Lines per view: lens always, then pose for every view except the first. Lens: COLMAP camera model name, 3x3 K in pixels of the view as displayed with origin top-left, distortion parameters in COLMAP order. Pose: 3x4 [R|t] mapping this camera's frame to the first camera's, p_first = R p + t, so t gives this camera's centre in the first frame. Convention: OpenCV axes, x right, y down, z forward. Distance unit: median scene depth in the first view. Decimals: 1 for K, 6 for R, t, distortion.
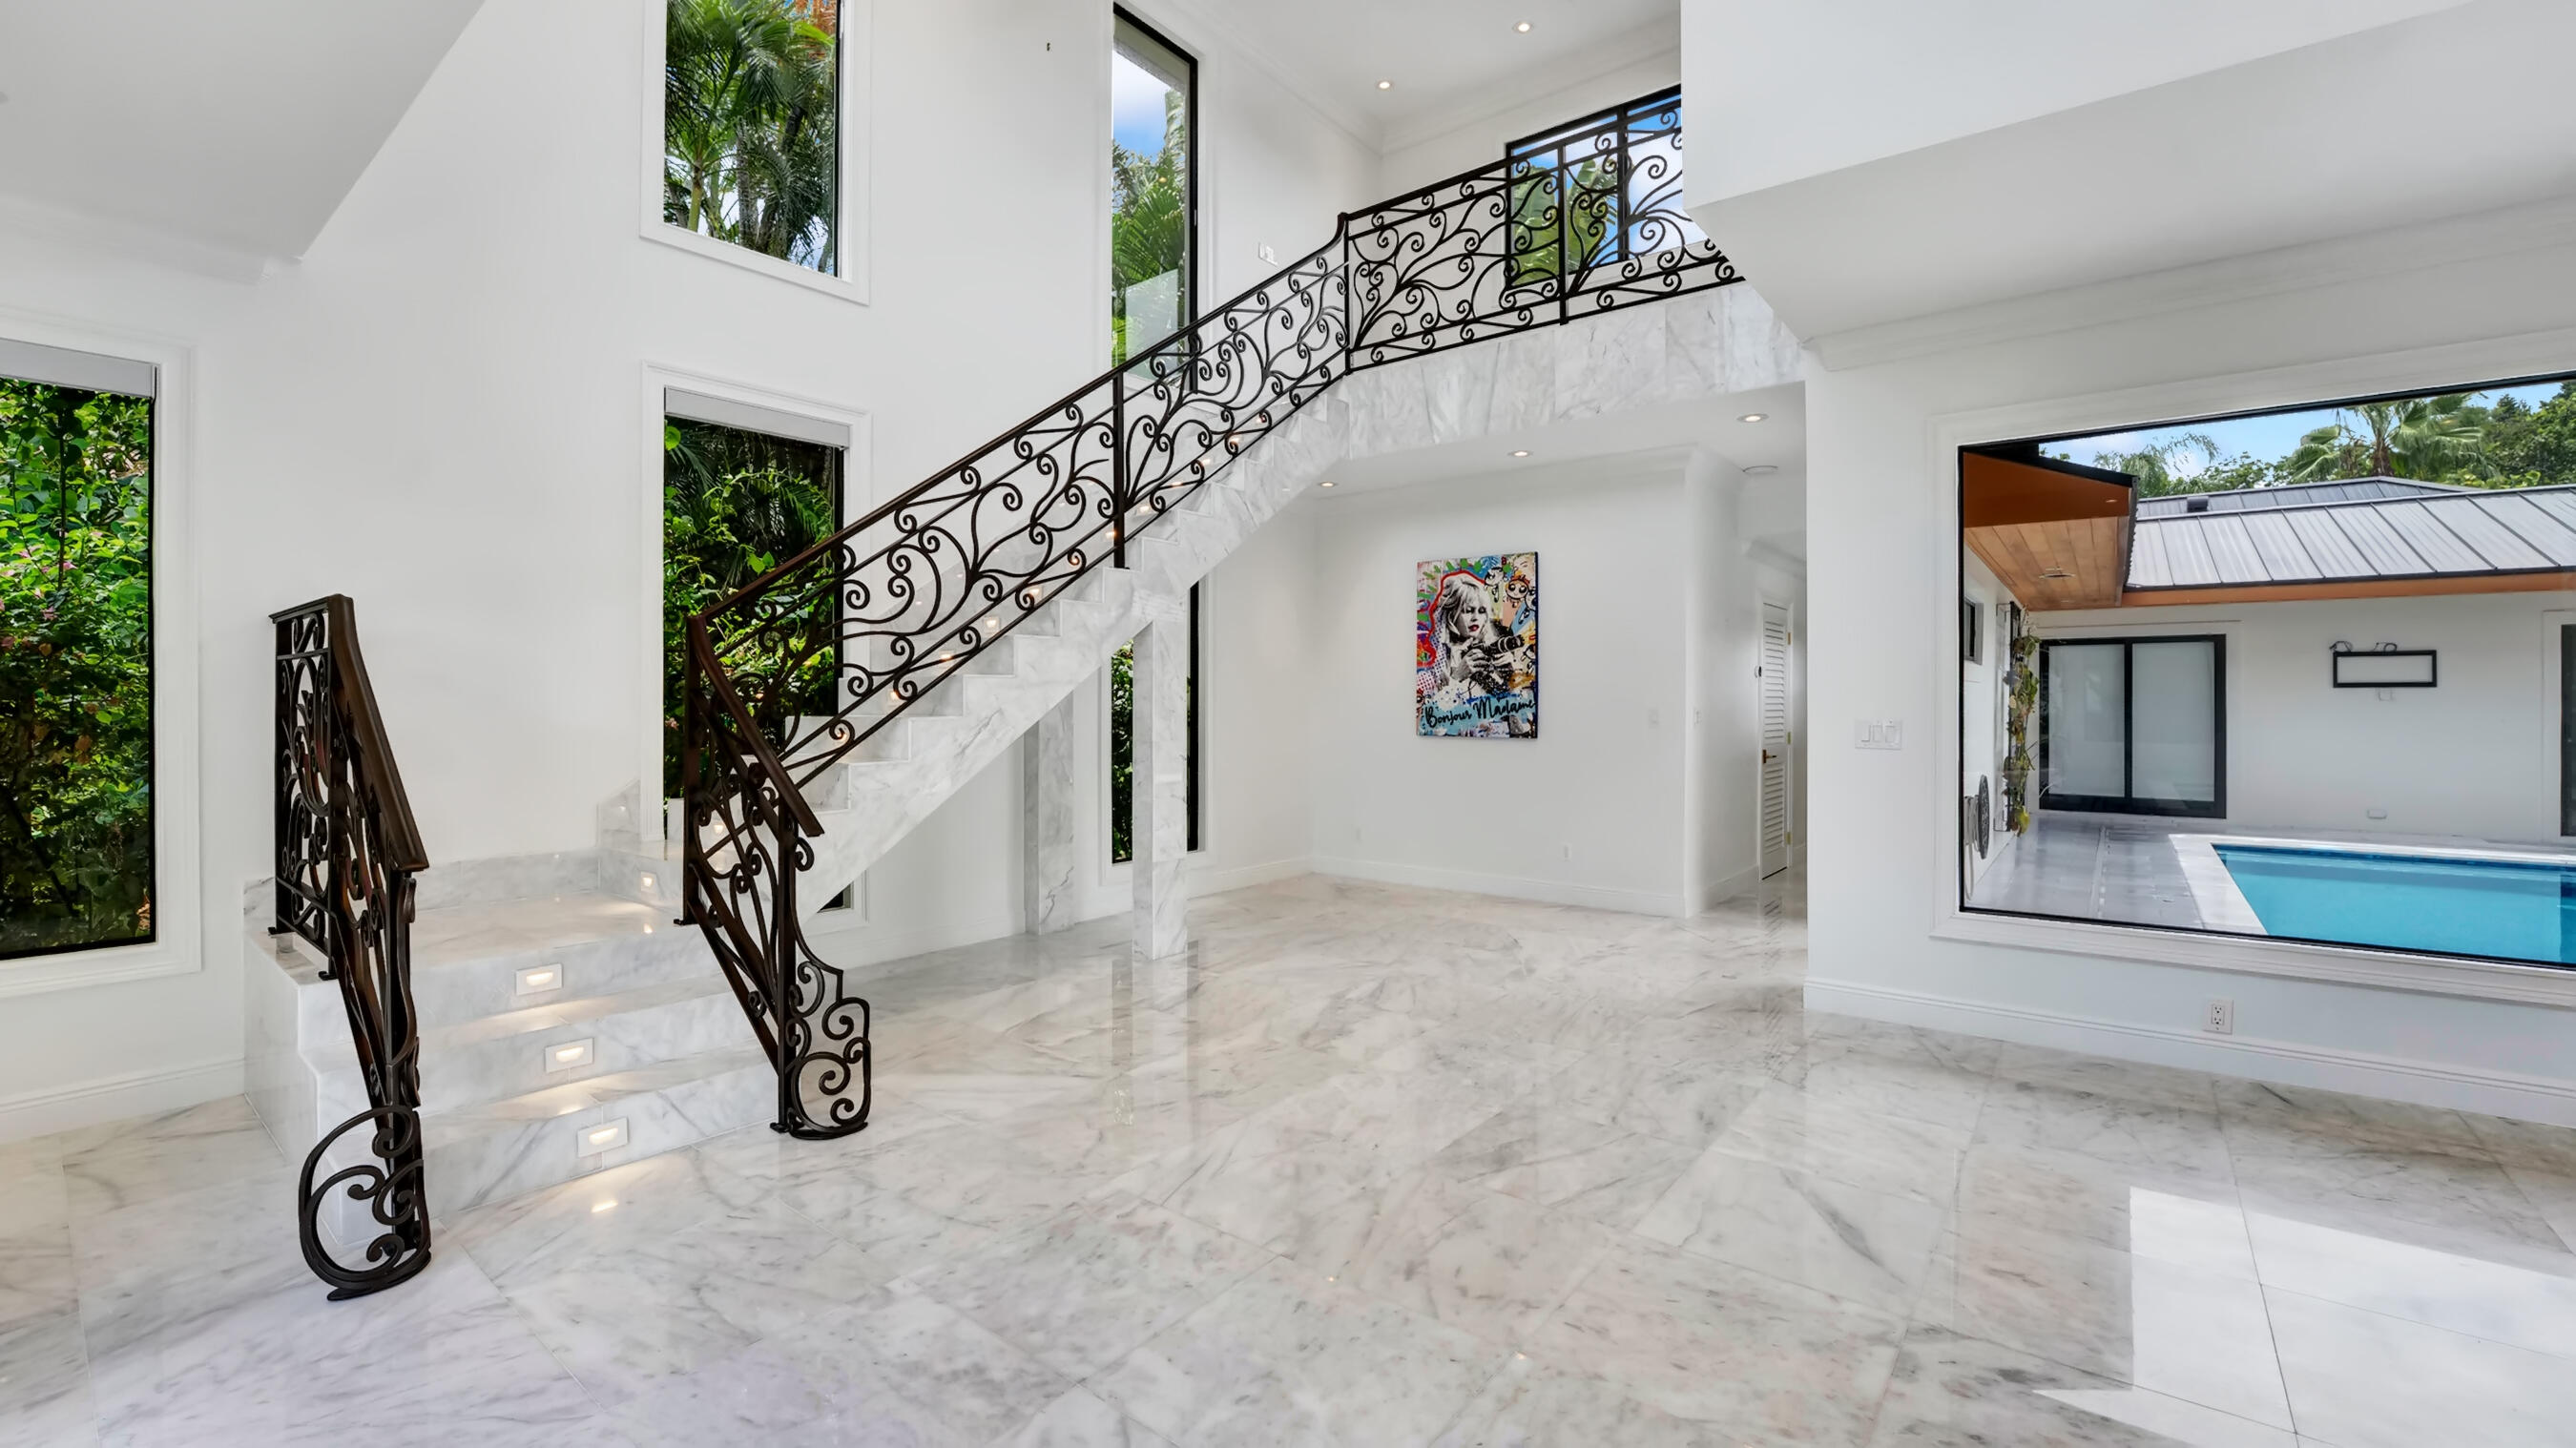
lens RADIAL K [[1062.0, 0, 1288.0], [0, 1062.0, 724.0], [0, 0, 1]] dist [-0.000015, -0.000014]
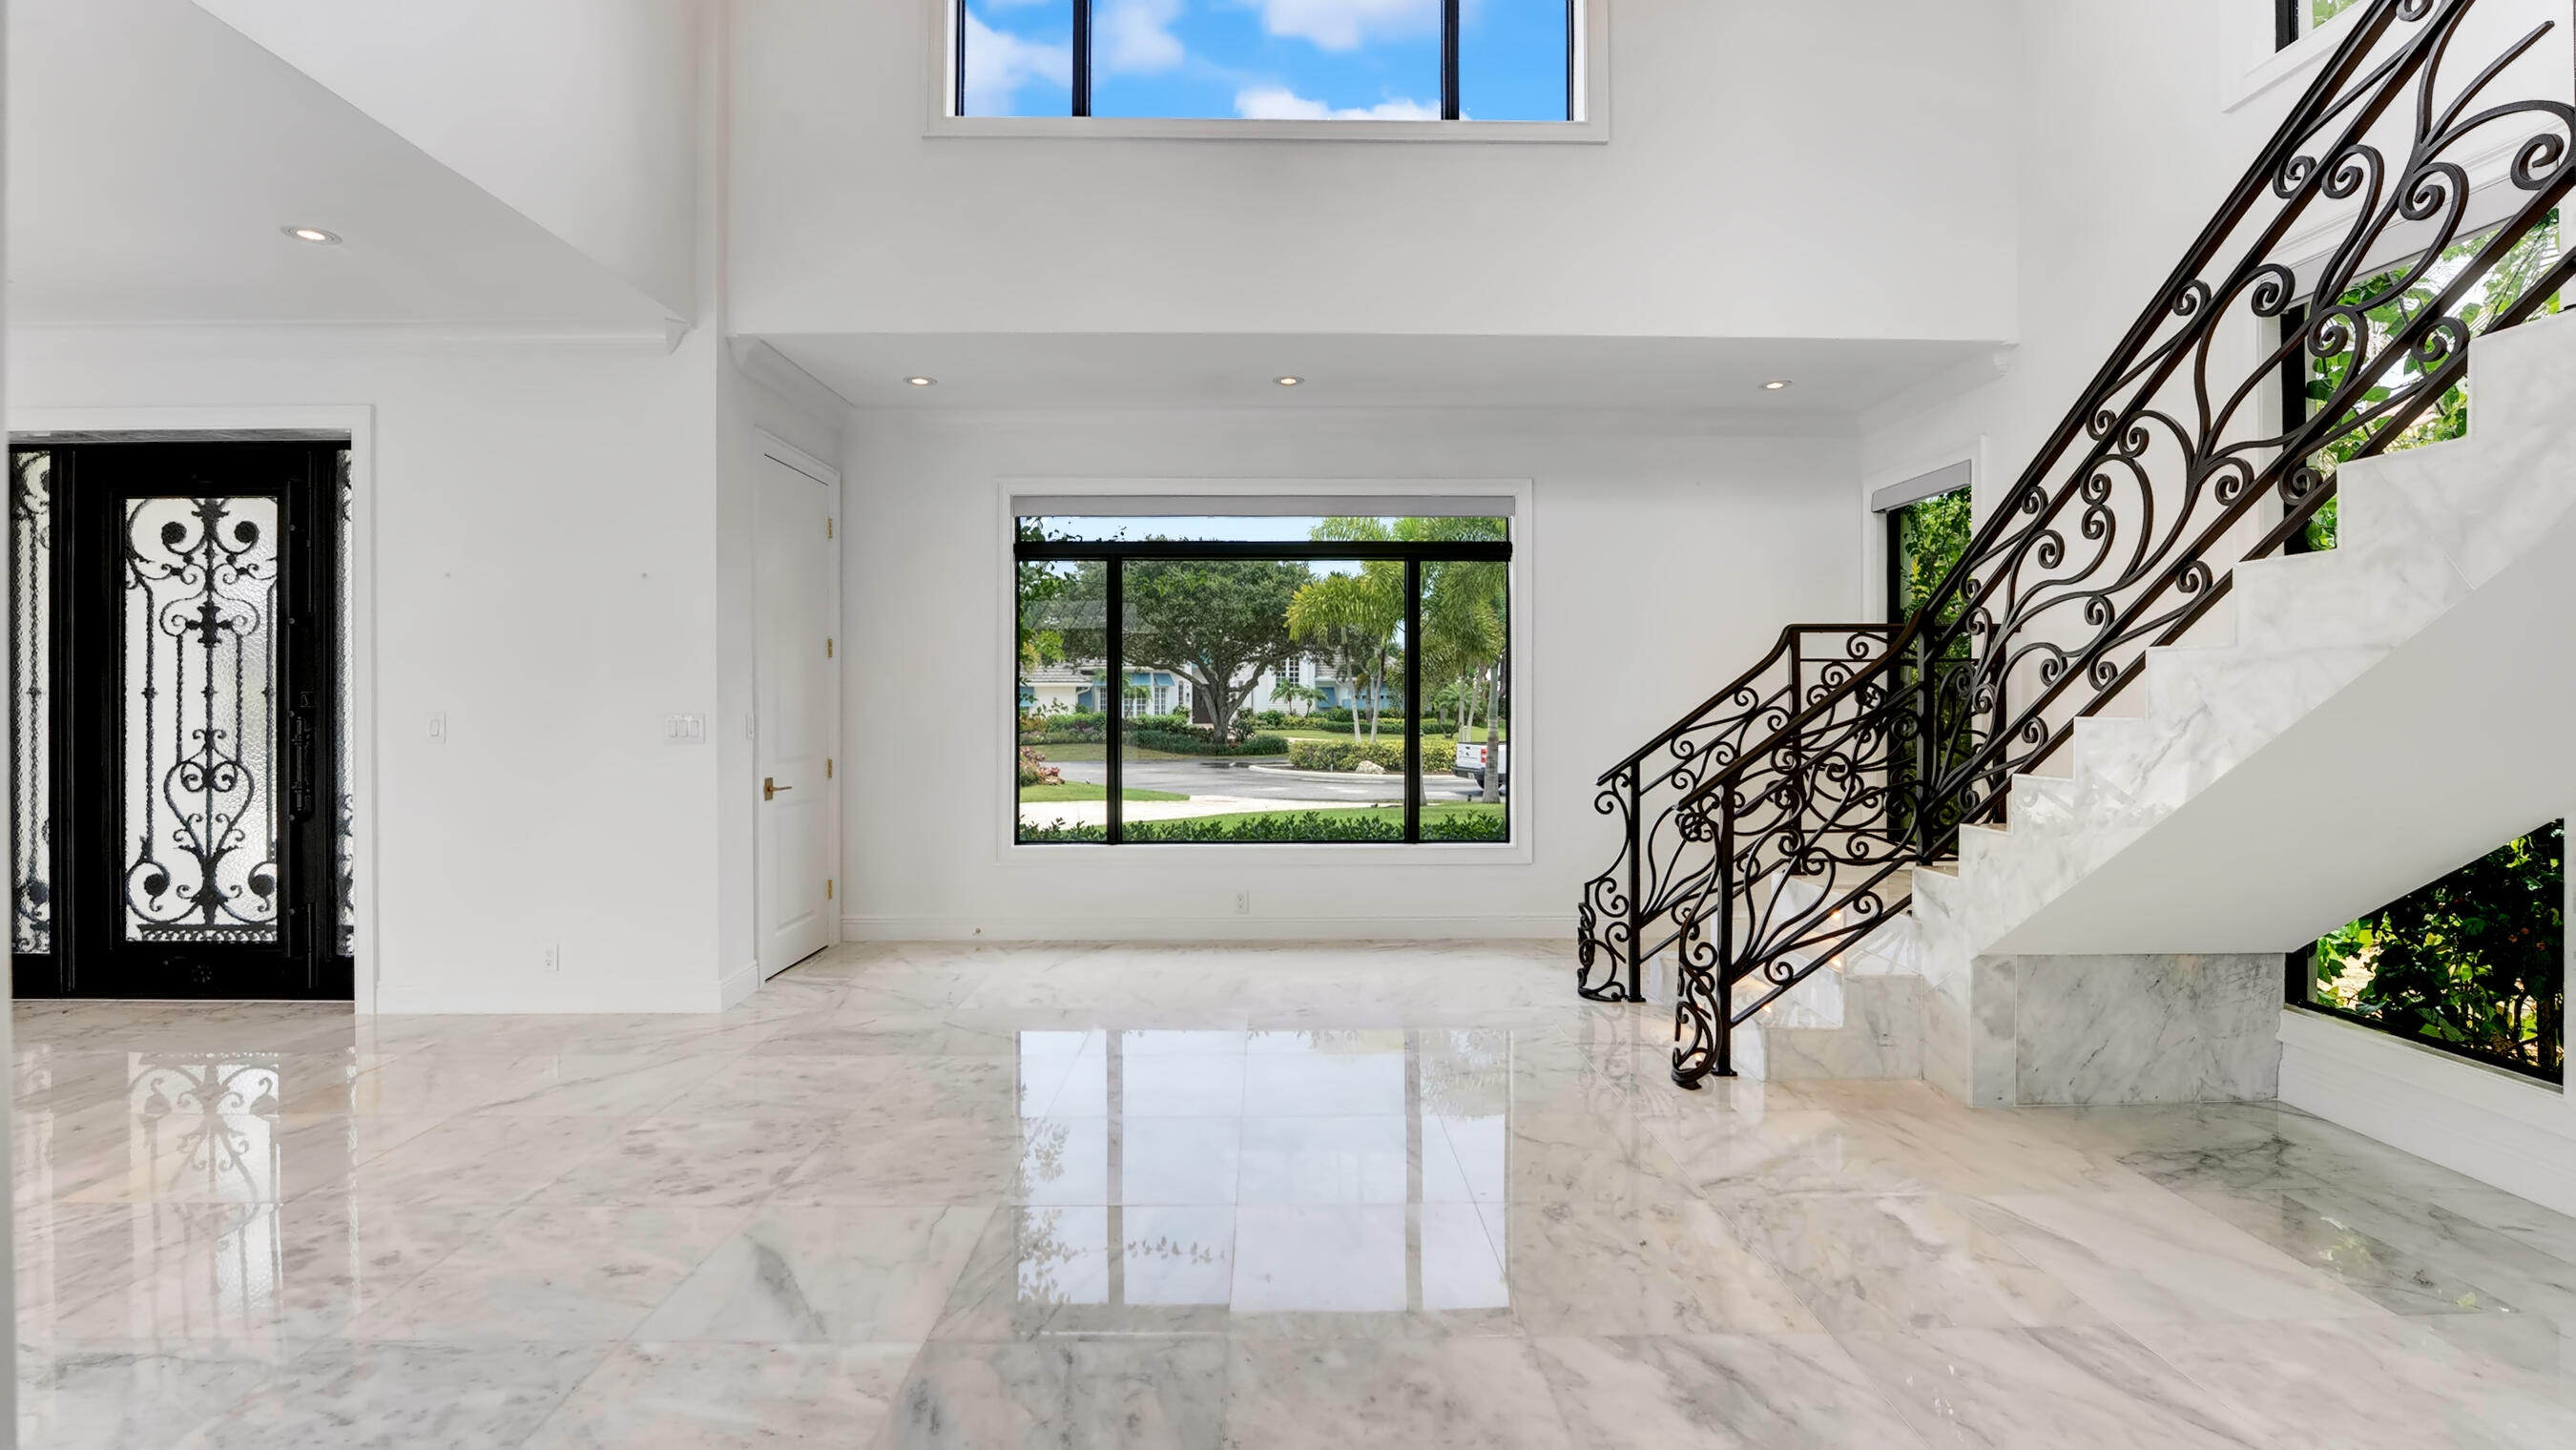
lens RADIAL K [[1124.1, 0, 1288.0], [0, 1124.1, 725.0], [0, 0, 1]] dist [-0.000574, -0.000083]
pose [[-0.772194, 0.013033, -0.635253, 0.504238], [-0.014993, 0.999137, 0.038724, -0.022161], [0.635210, 0.039427, -0.771333, 1.276685]]
